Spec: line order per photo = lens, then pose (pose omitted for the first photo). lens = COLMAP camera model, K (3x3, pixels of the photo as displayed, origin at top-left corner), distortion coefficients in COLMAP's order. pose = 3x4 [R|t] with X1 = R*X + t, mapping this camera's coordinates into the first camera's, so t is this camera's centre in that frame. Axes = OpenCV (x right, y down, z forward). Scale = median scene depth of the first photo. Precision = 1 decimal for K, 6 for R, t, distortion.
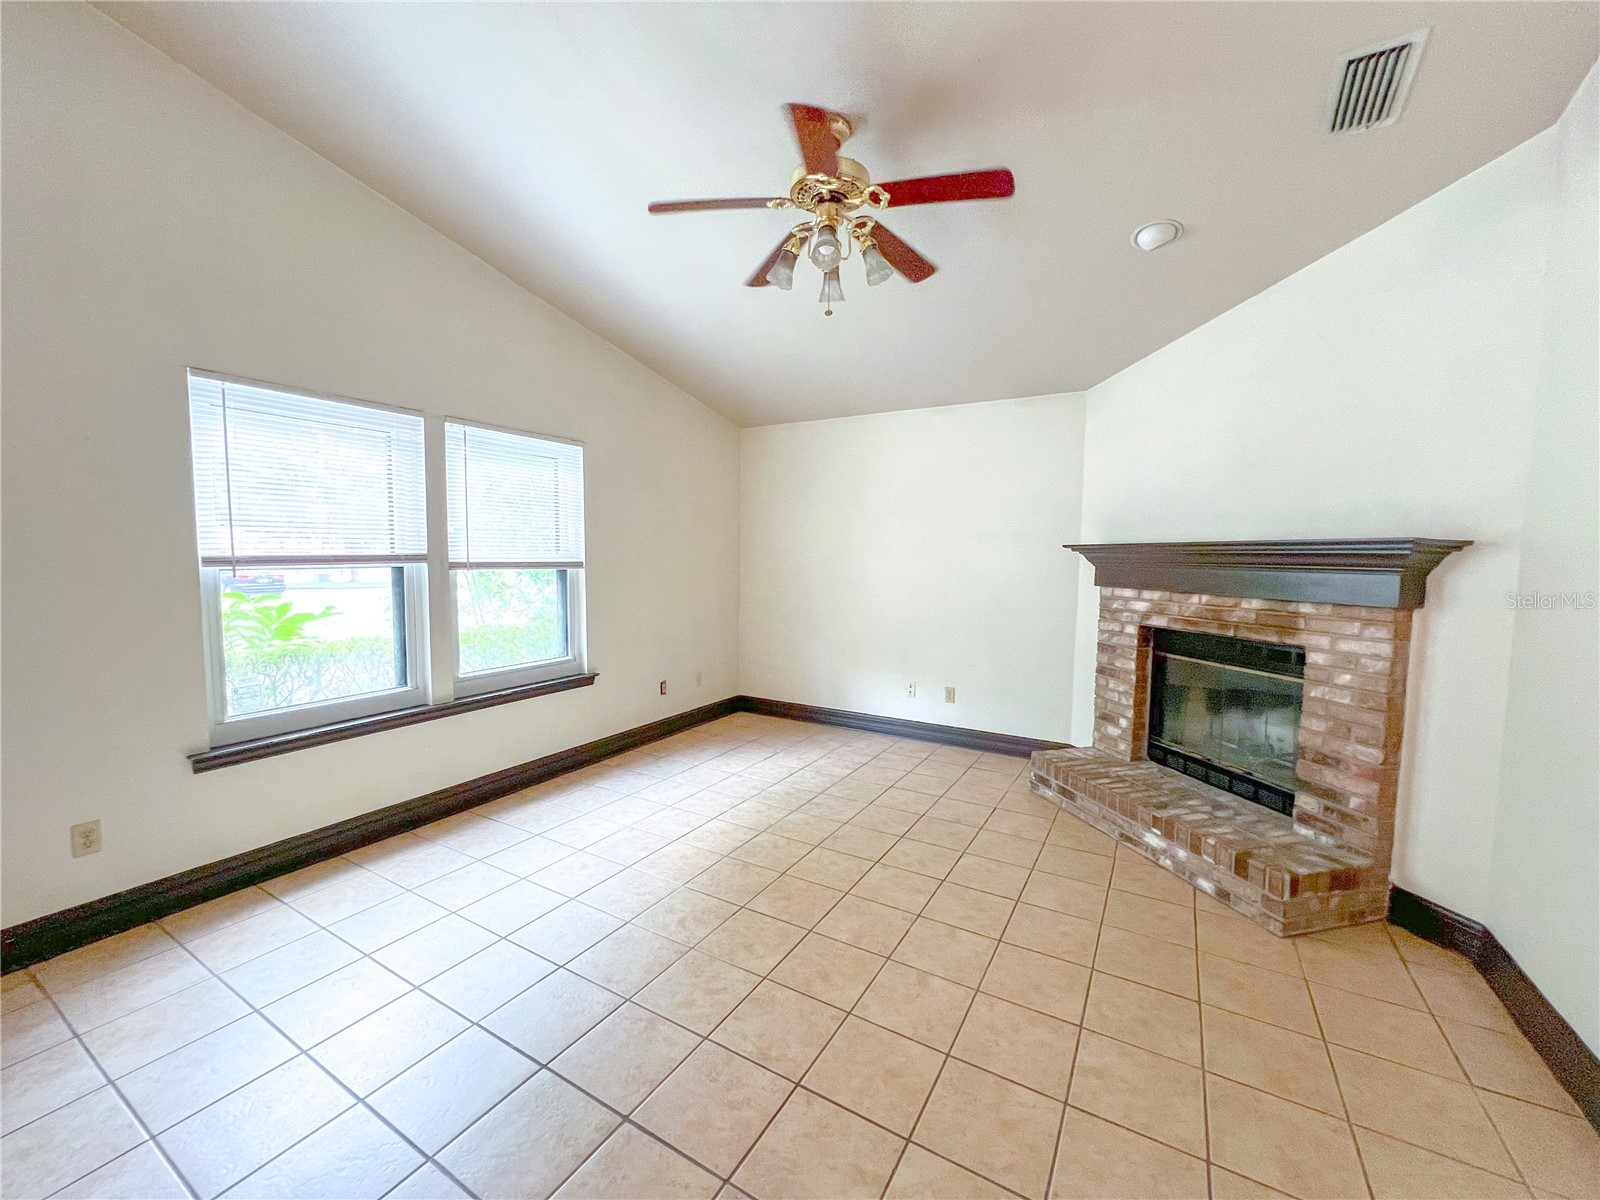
lens RADIAL K [[641.5, 0, 800.7], [0, 641.5, 597.0], [0, 0, 1]] dist [-0.000673, 0.000076]
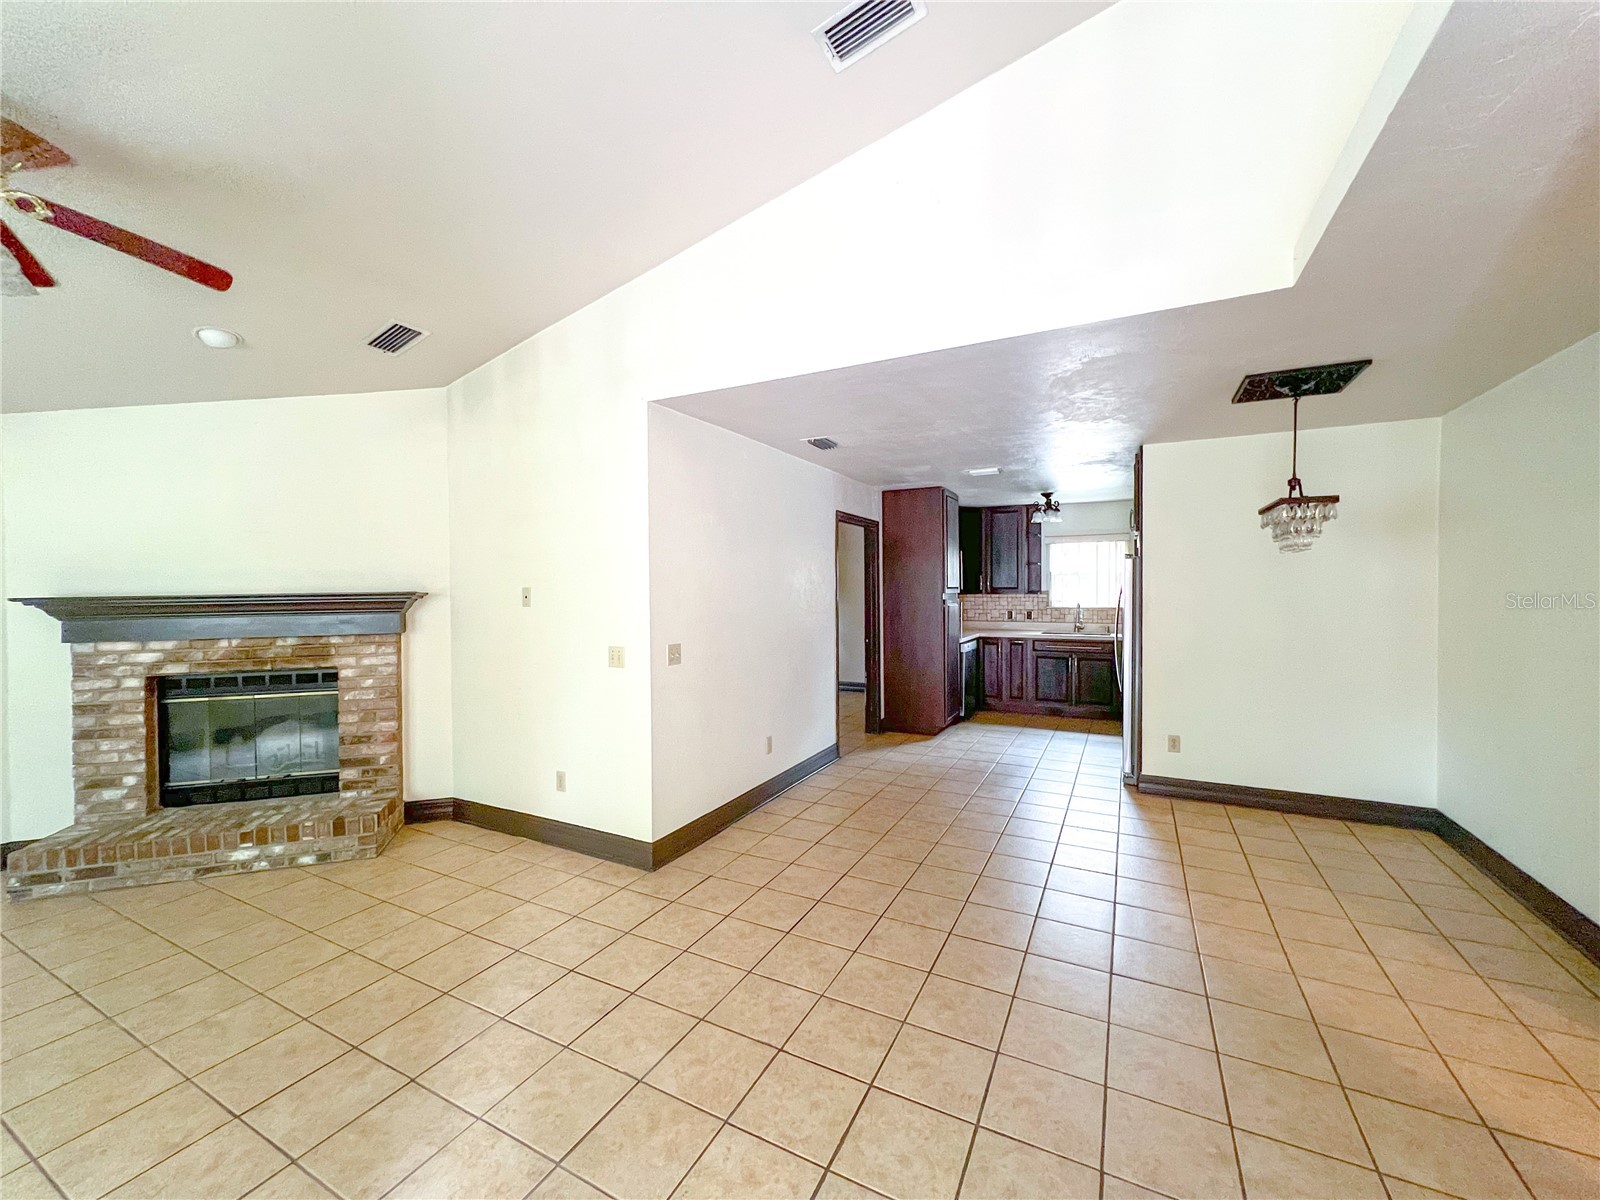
lens RADIAL K [[641.5, 0, 798.7], [0, 641.5, 596.8], [0, 0, 1]] dist [-0.000673, 0.000076]
pose [[-0.052437, -0.023792, 0.998341, -0.643730], [0.079392, 0.996452, 0.027917, -0.033561], [-0.995463, 0.080724, -0.050362, 0.032335]]
